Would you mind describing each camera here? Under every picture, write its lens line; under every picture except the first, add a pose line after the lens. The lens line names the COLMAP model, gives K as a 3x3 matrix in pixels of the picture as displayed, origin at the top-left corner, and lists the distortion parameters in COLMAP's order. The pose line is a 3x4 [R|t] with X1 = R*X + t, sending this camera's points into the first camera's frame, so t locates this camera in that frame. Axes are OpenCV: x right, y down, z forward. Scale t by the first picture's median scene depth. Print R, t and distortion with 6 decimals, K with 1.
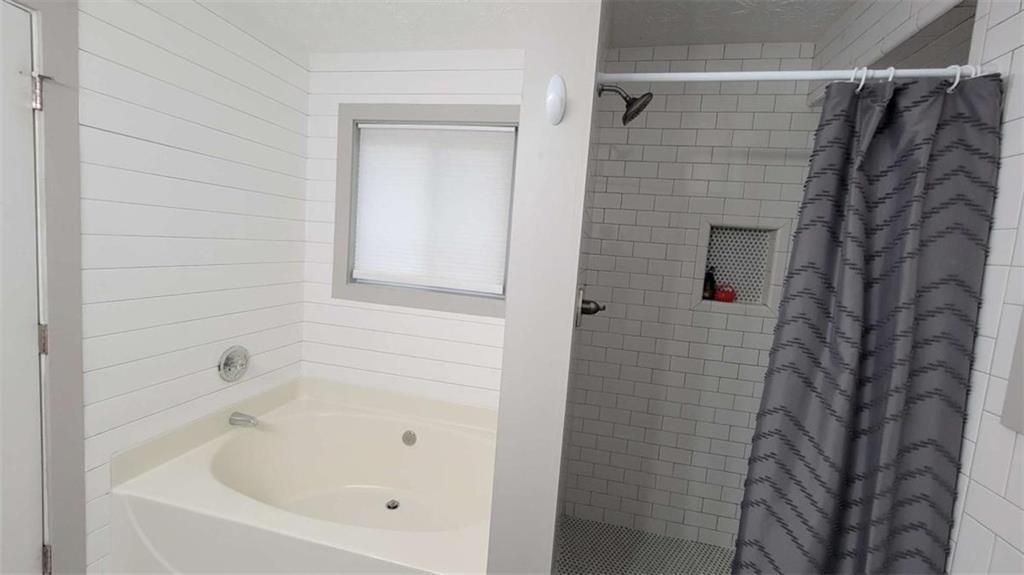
lens RADIAL K [[417.4, 0, 509.5], [0, 417.4, 279.7], [0, 0, 1]] dist [0.000411, 0.000246]
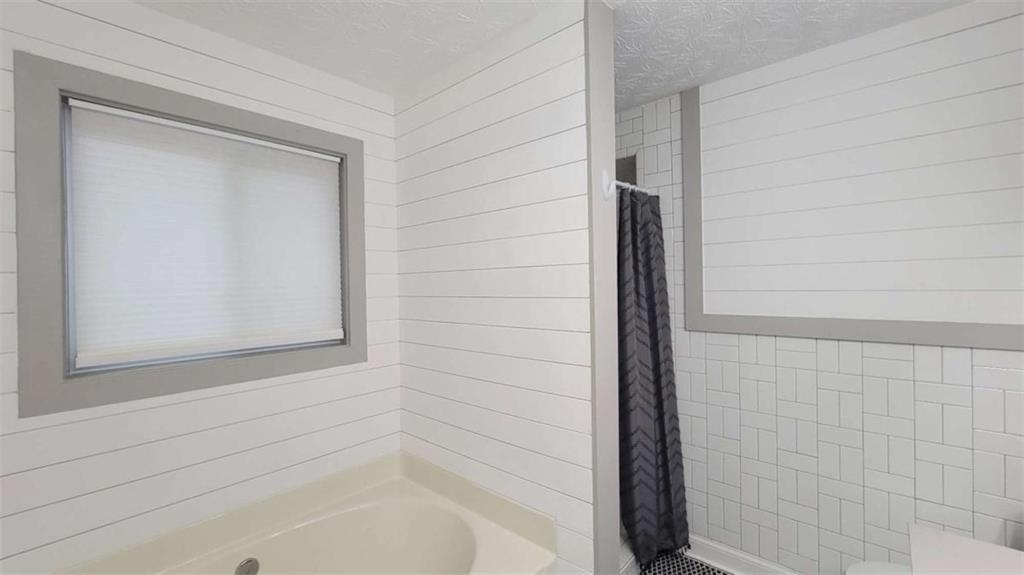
lens RADIAL K [[417.4, 0, 510.4], [0, 417.4, 286.9], [0, 0, 1]] dist [0.000411, 0.000246]
pose [[0.478175, -0.095857, 0.873018, -0.598123], [0.141117, 0.989496, 0.031353, -0.050700], [-0.866853, 0.108206, 0.486680, 0.225330]]
